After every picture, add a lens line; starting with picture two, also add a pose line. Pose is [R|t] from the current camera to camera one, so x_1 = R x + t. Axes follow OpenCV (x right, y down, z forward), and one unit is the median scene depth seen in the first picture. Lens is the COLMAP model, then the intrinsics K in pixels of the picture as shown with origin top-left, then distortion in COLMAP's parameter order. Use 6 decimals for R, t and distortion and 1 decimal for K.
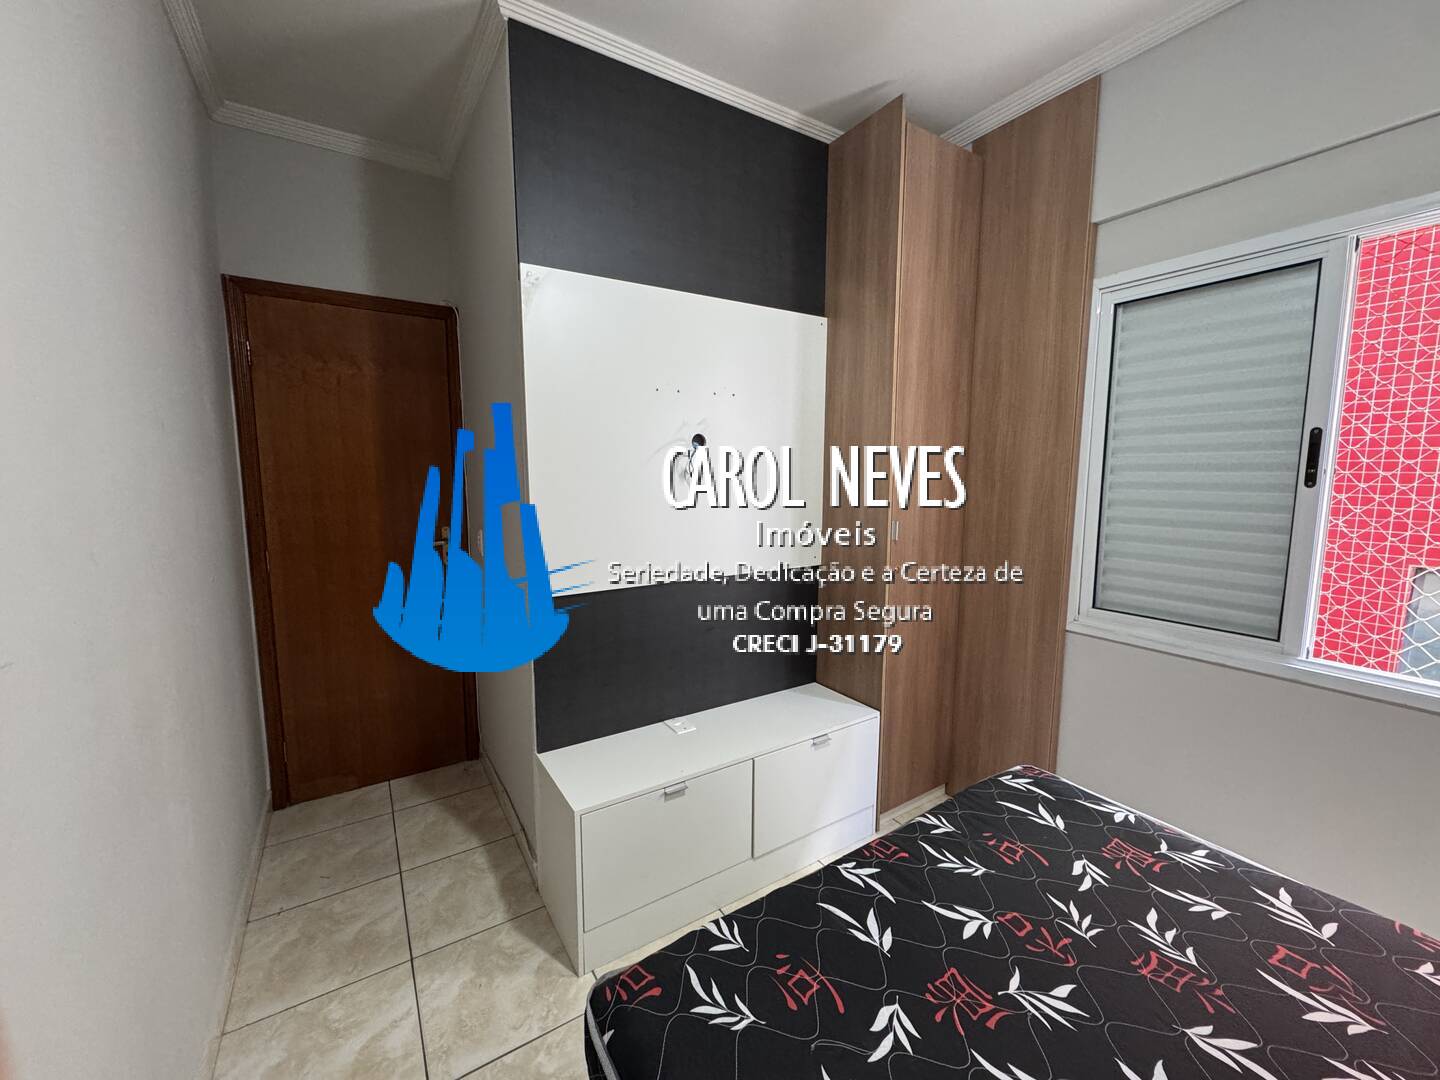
lens RADIAL K [[573.5, 0, 716.6], [0, 573.5, 536.9], [0, 0, 1]] dist [-0.003608, -0.000142]
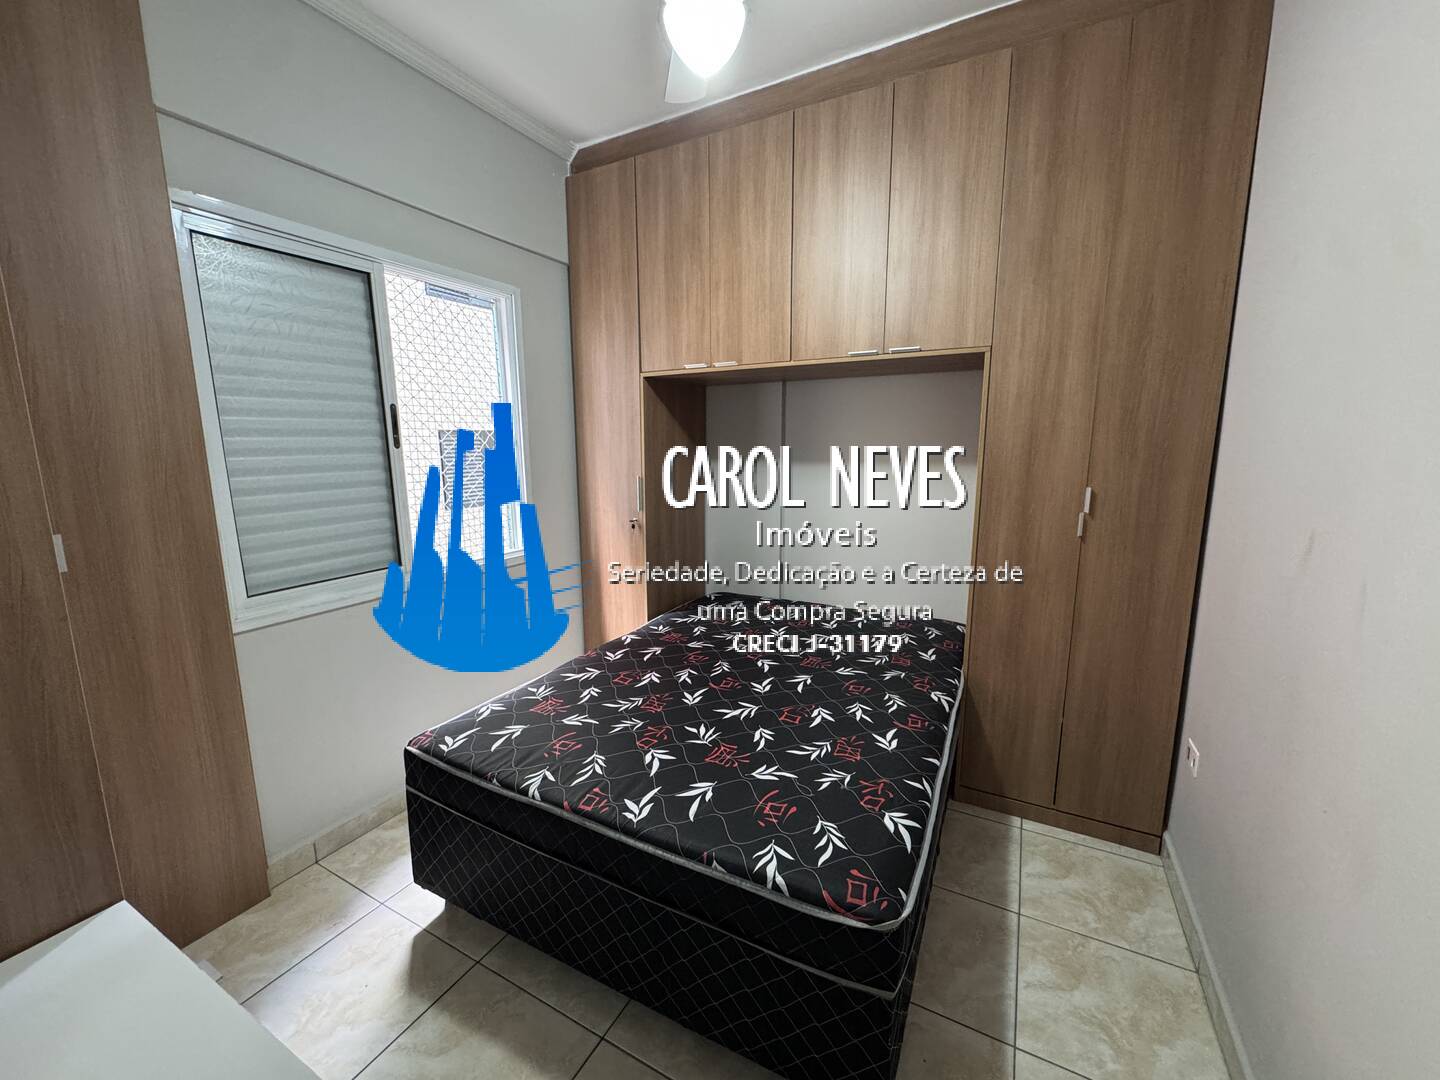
lens RADIAL K [[573.5, 0, 717.4], [0, 573.5, 539.5], [0, 0, 1]] dist [-0.003608, -0.000142]
pose [[-0.484525, -0.144813, 0.862708, -0.643059], [0.111404, 0.967958, 0.225049, -0.117084], [-0.867655, 0.205151, -0.452867, 1.192830]]
